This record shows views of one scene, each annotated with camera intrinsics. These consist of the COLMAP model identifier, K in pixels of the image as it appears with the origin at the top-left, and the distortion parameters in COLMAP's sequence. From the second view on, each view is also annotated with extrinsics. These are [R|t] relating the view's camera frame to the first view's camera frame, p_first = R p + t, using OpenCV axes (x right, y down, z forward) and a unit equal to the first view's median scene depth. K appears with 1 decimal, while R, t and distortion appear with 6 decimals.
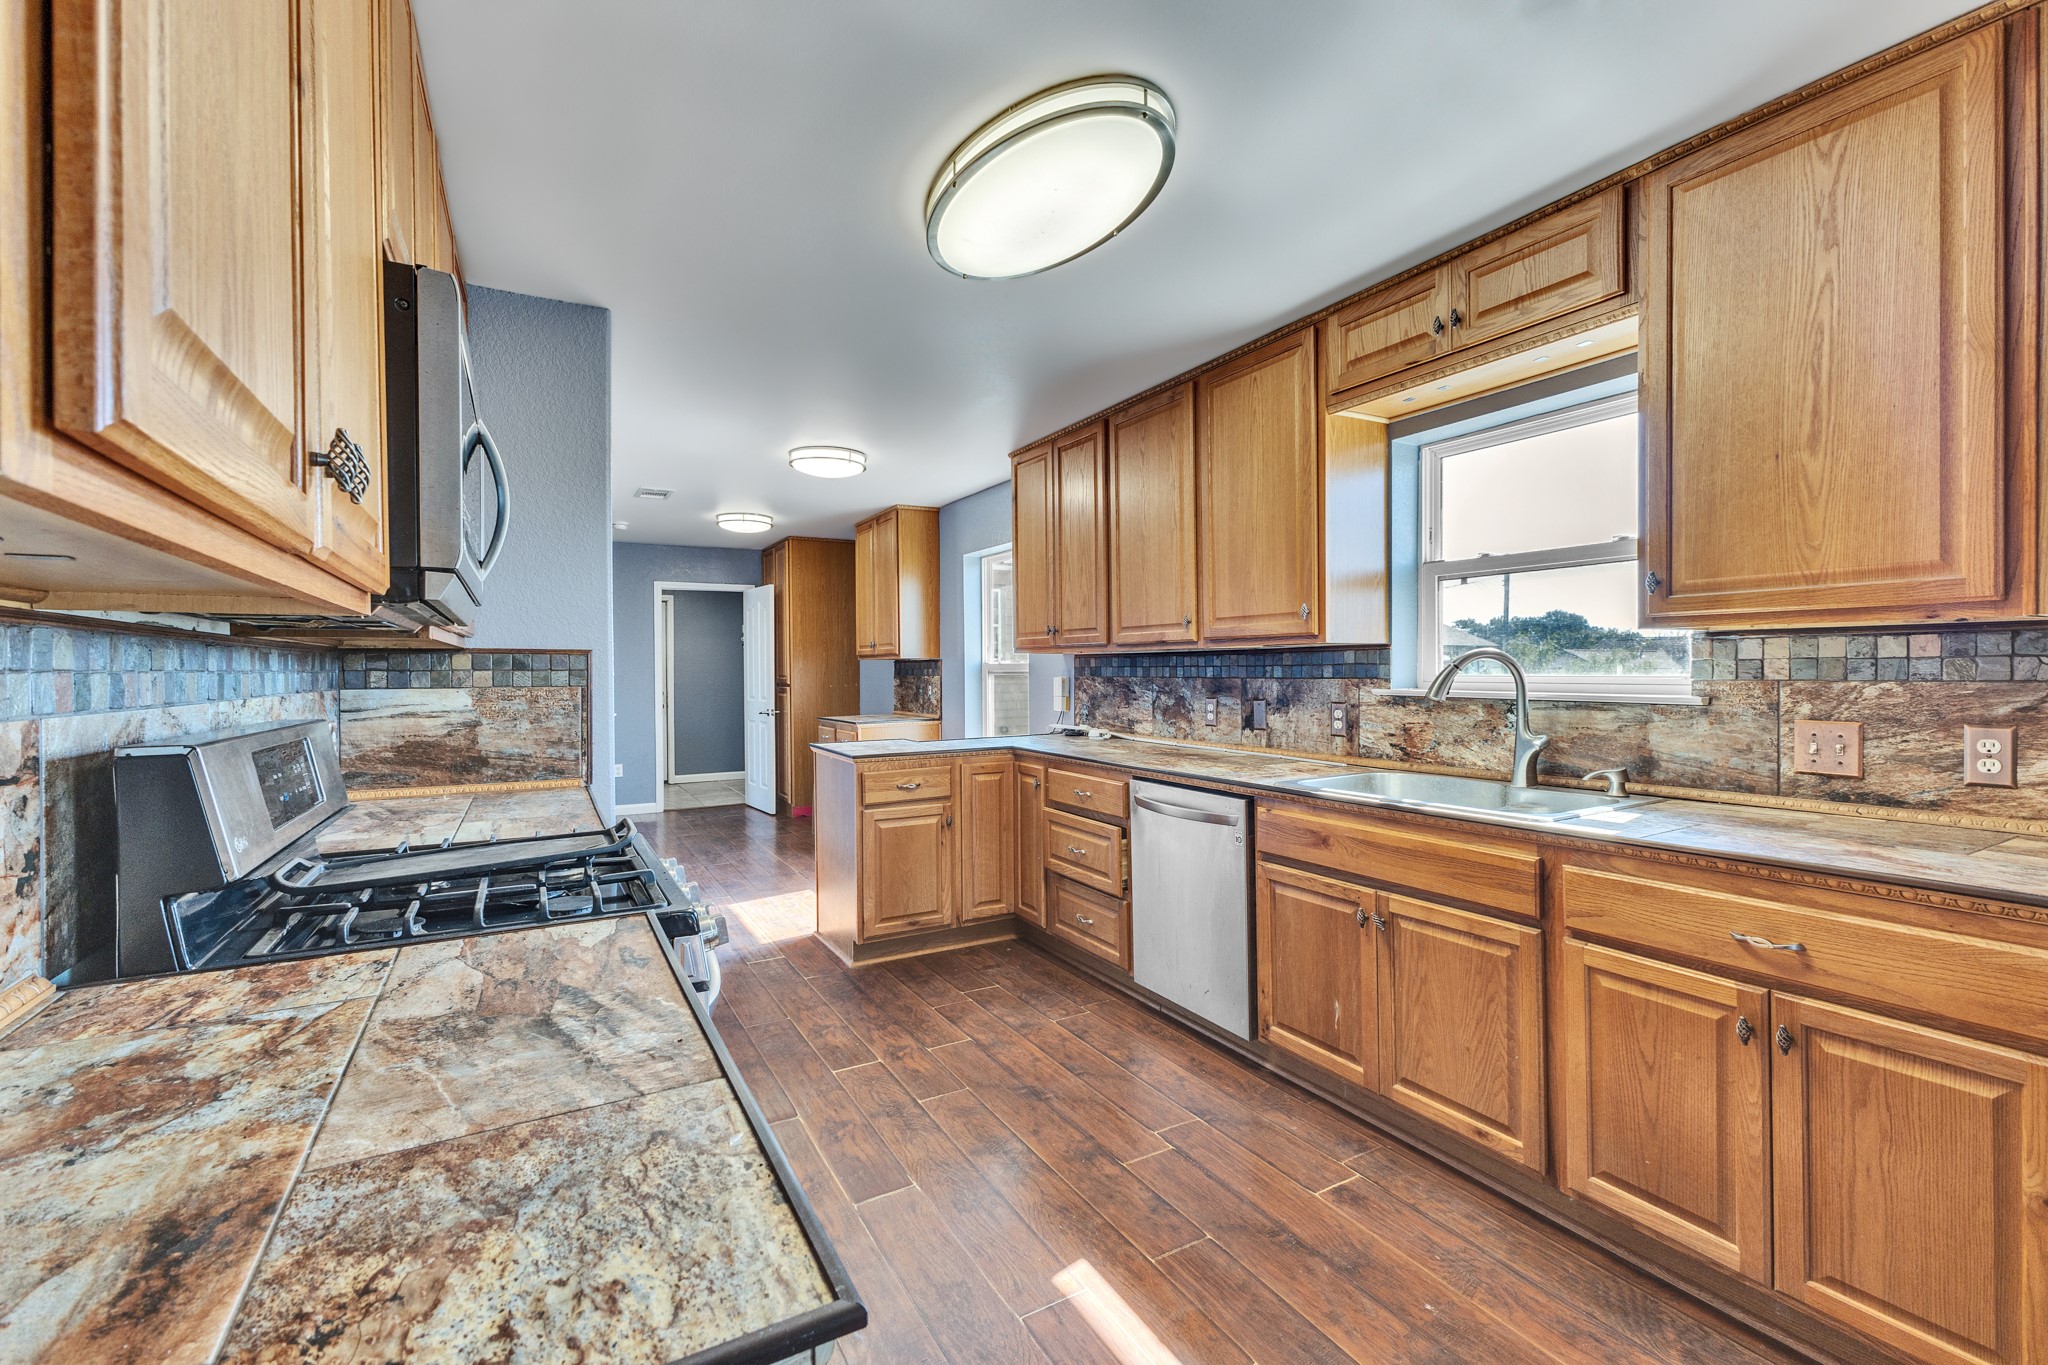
lens RADIAL K [[878.3, 0, 1022.2], [0, 878.3, 677.9], [0, 0, 1]] dist [0.016781, -0.005313]
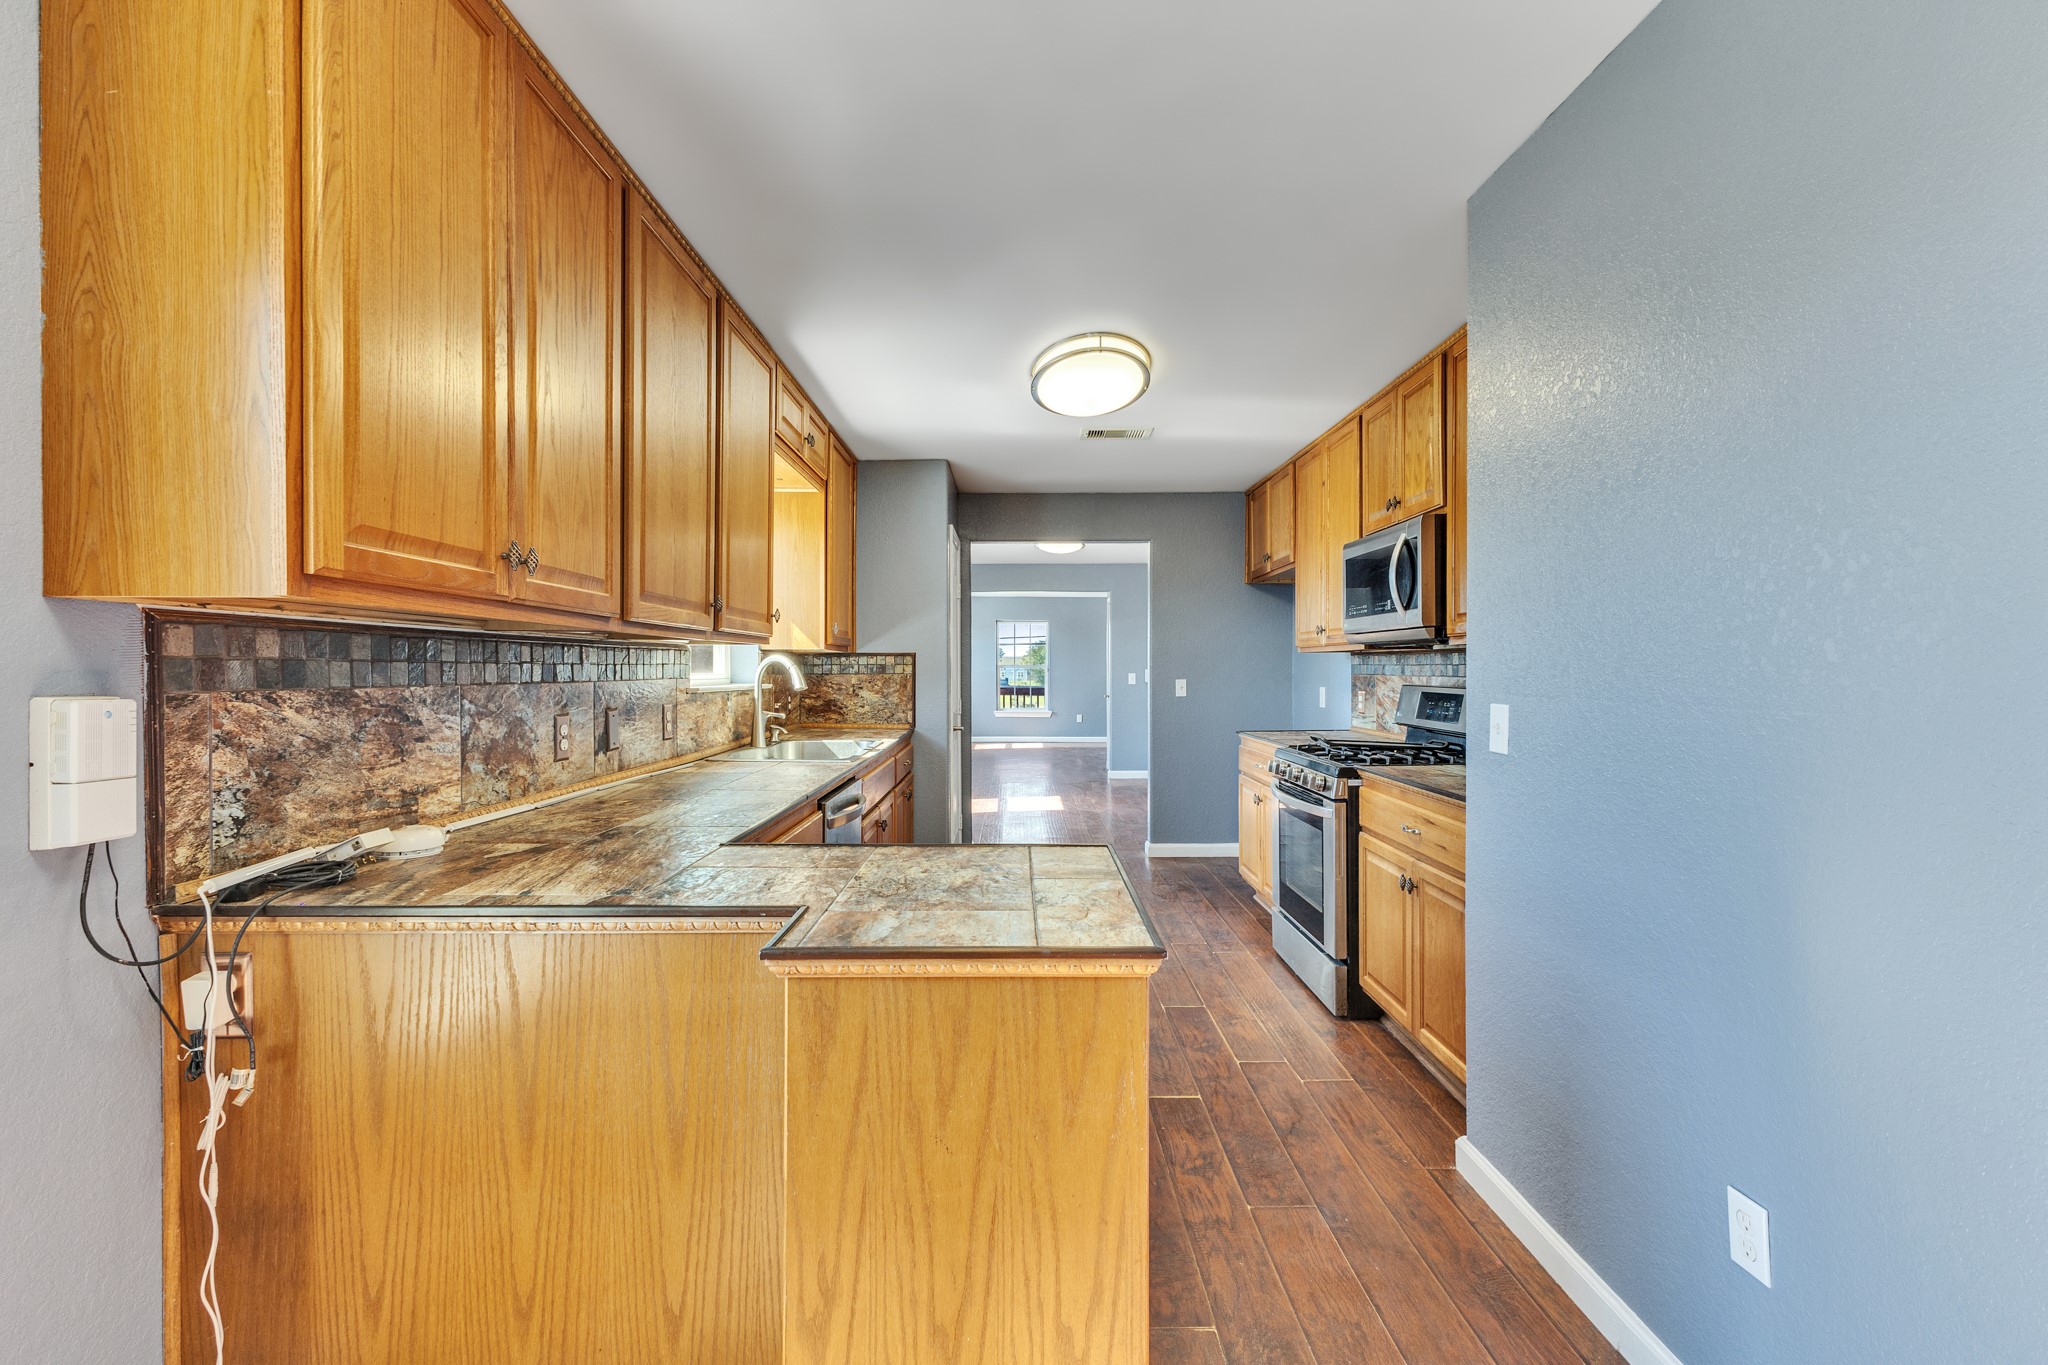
lens RADIAL K [[881.8, 0, 1022.0], [0, 881.8, 678.0], [0, 0, 1]] dist [0.012675, 0.000412]
pose [[-0.874973, 0.002918, 0.484162, -0.398718], [0.012452, 0.999787, 0.016477, -0.009959], [-0.484011, 0.020445, -0.874823, 1.503100]]
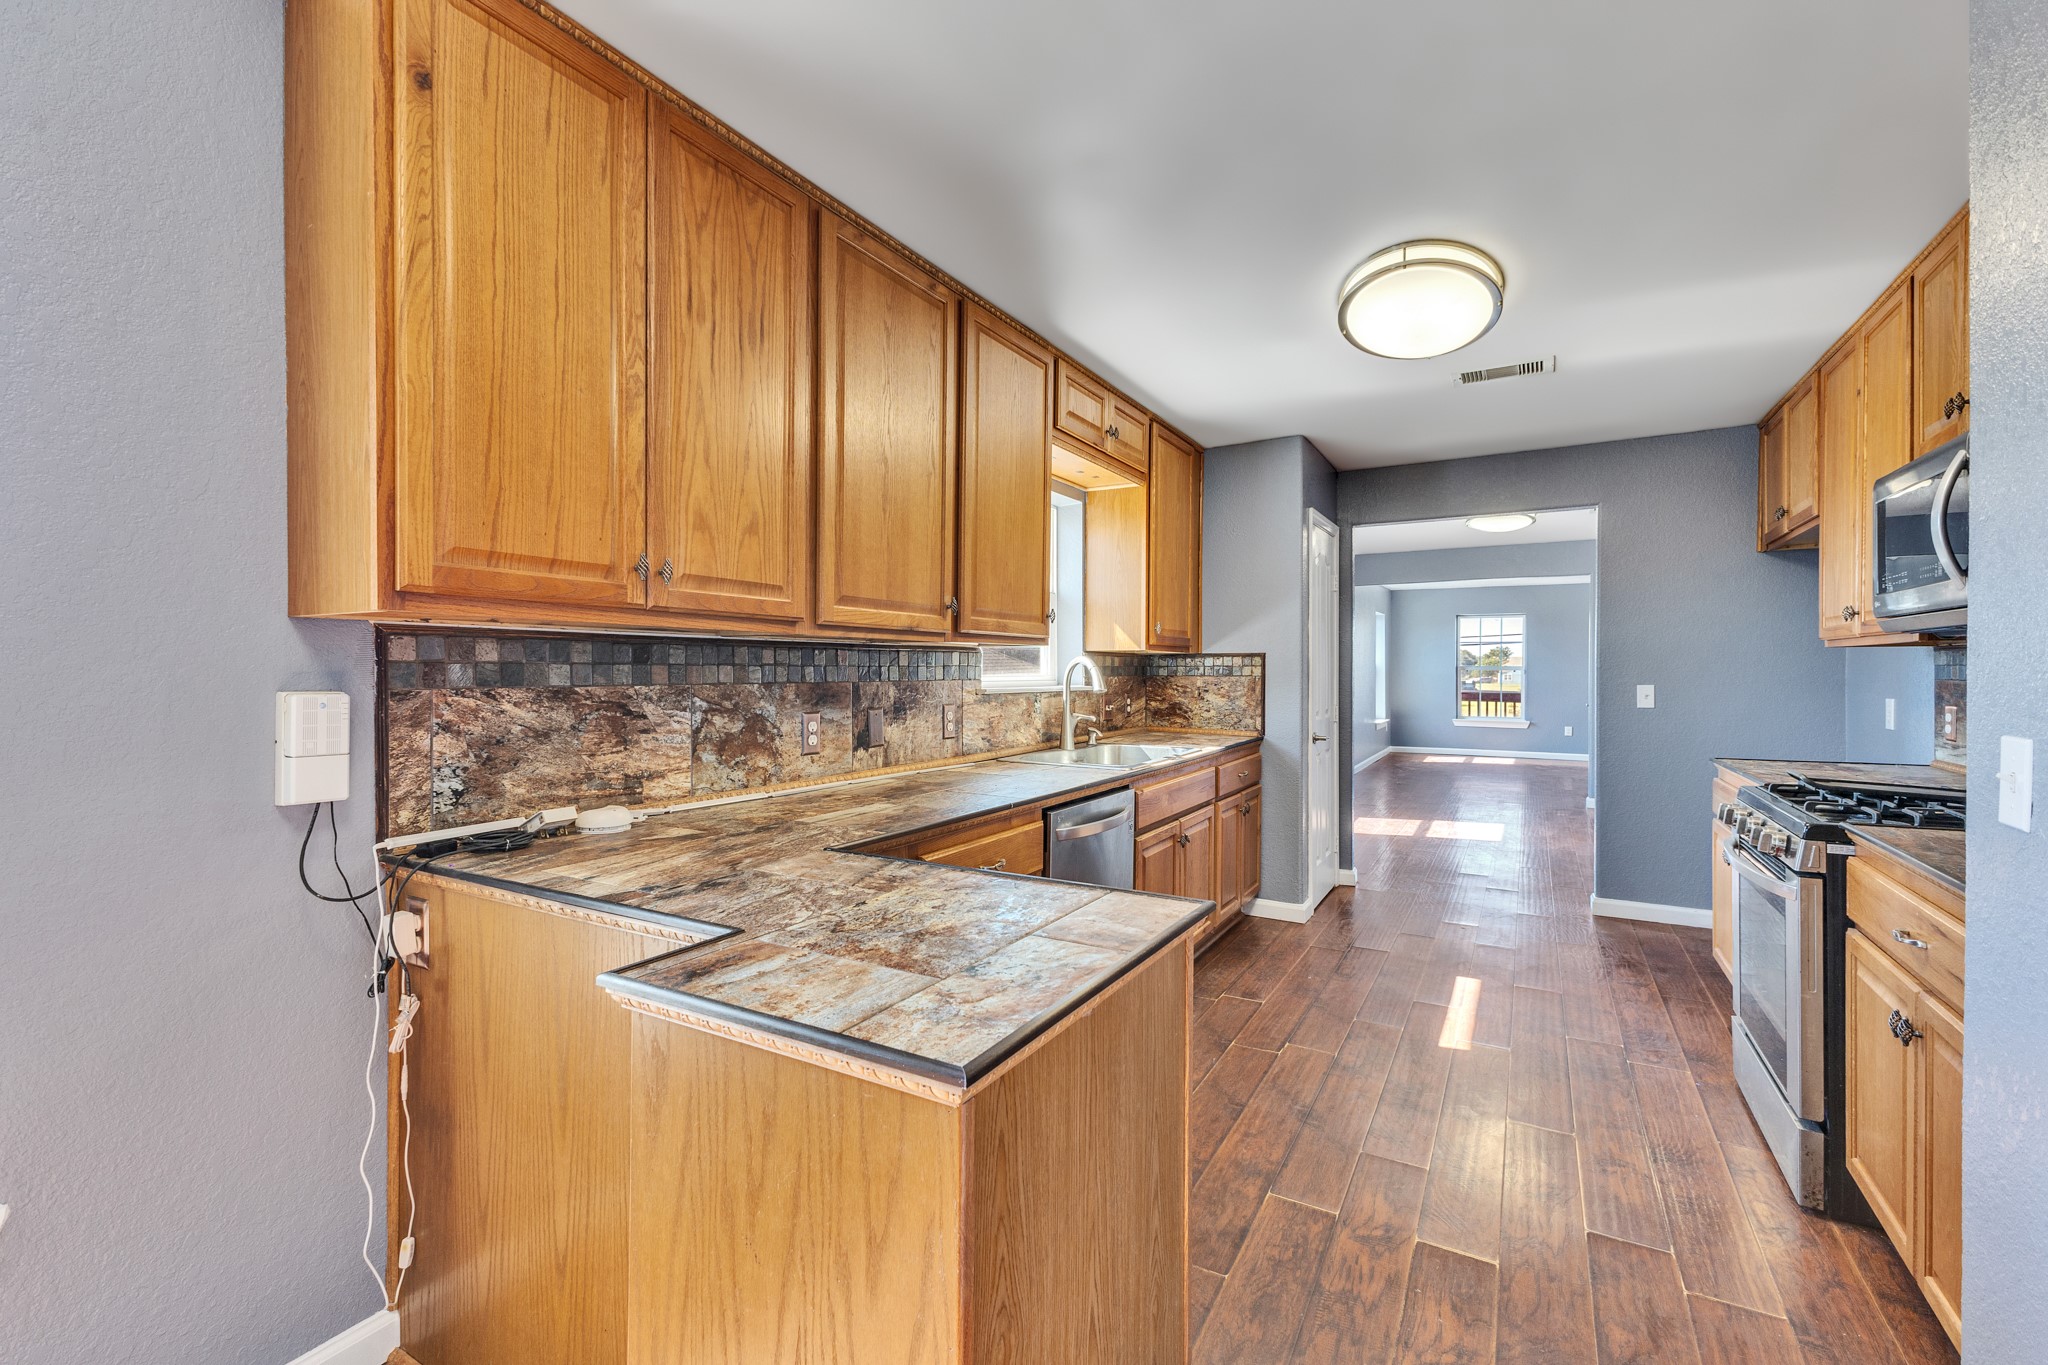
lens RADIAL K [[881.8, 0, 1022.0], [0, 881.8, 678.0], [0, 0, 1]] dist [0.012675, 0.000412]
pose [[-0.512548, -0.000369, 0.858658, -0.484233], [0.012780, 0.999886, 0.008058, -0.007609], [-0.858563, 0.015104, -0.512485, 1.308802]]
